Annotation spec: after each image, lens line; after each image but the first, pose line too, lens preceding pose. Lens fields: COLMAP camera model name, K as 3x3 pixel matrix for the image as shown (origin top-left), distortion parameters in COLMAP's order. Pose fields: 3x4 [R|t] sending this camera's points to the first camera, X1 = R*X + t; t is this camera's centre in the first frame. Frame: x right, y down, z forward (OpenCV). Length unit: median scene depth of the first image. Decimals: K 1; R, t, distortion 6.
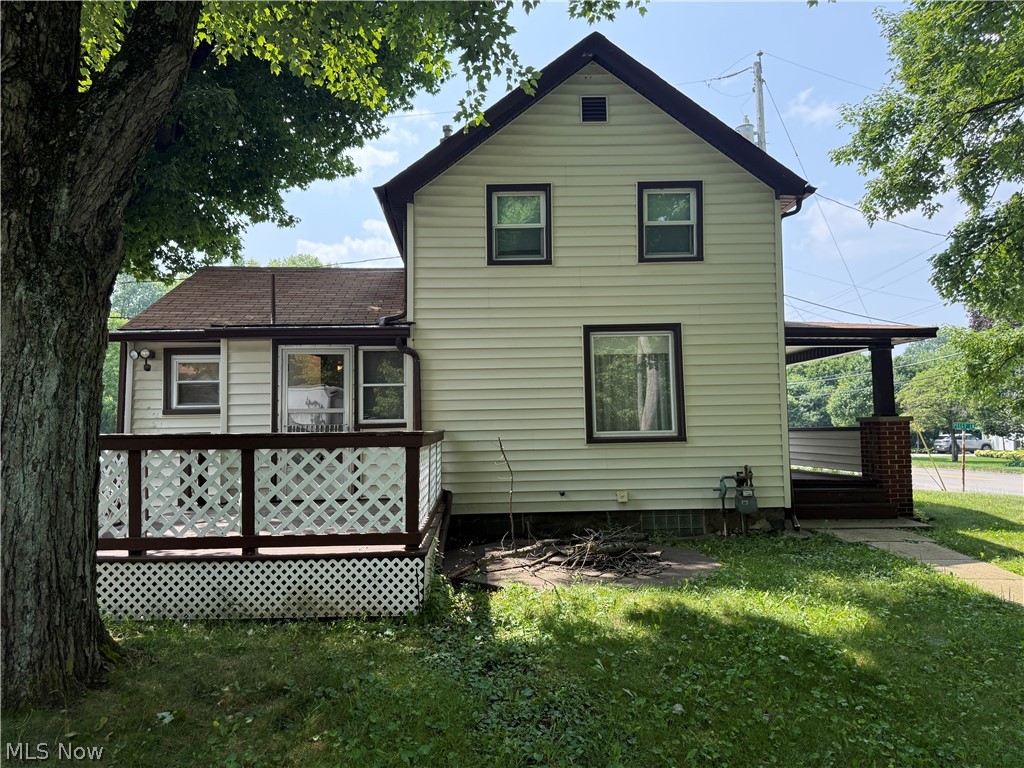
lens RADIAL K [[718.6, 0, 510.9], [0, 718.6, 390.8], [0, 0, 1]] dist [0.100967, -0.133720]
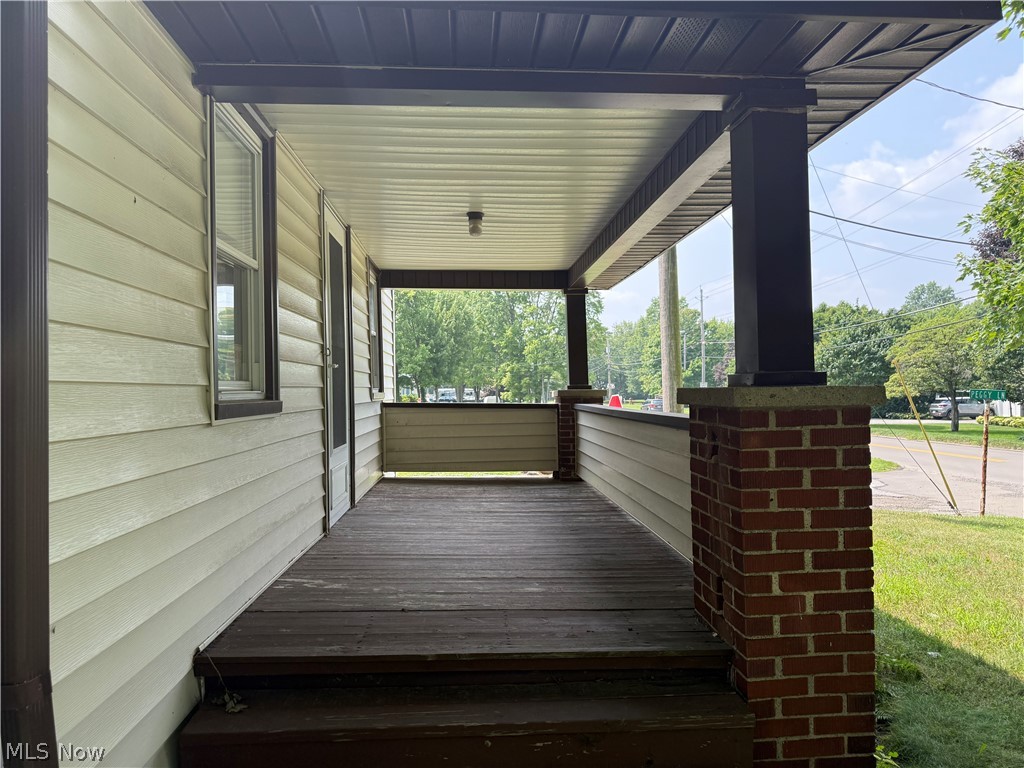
lens RADIAL K [[718.6, 0, 510.9], [0, 718.6, 390.8], [0, 0, 1]] dist [0.100967, -0.133720]
pose [[0.999983, -0.001498, 0.005569, 0.092455], [0.001199, 0.998581, 0.053241, 0.005236], [-0.005640, -0.053234, 0.998566, 0.165544]]
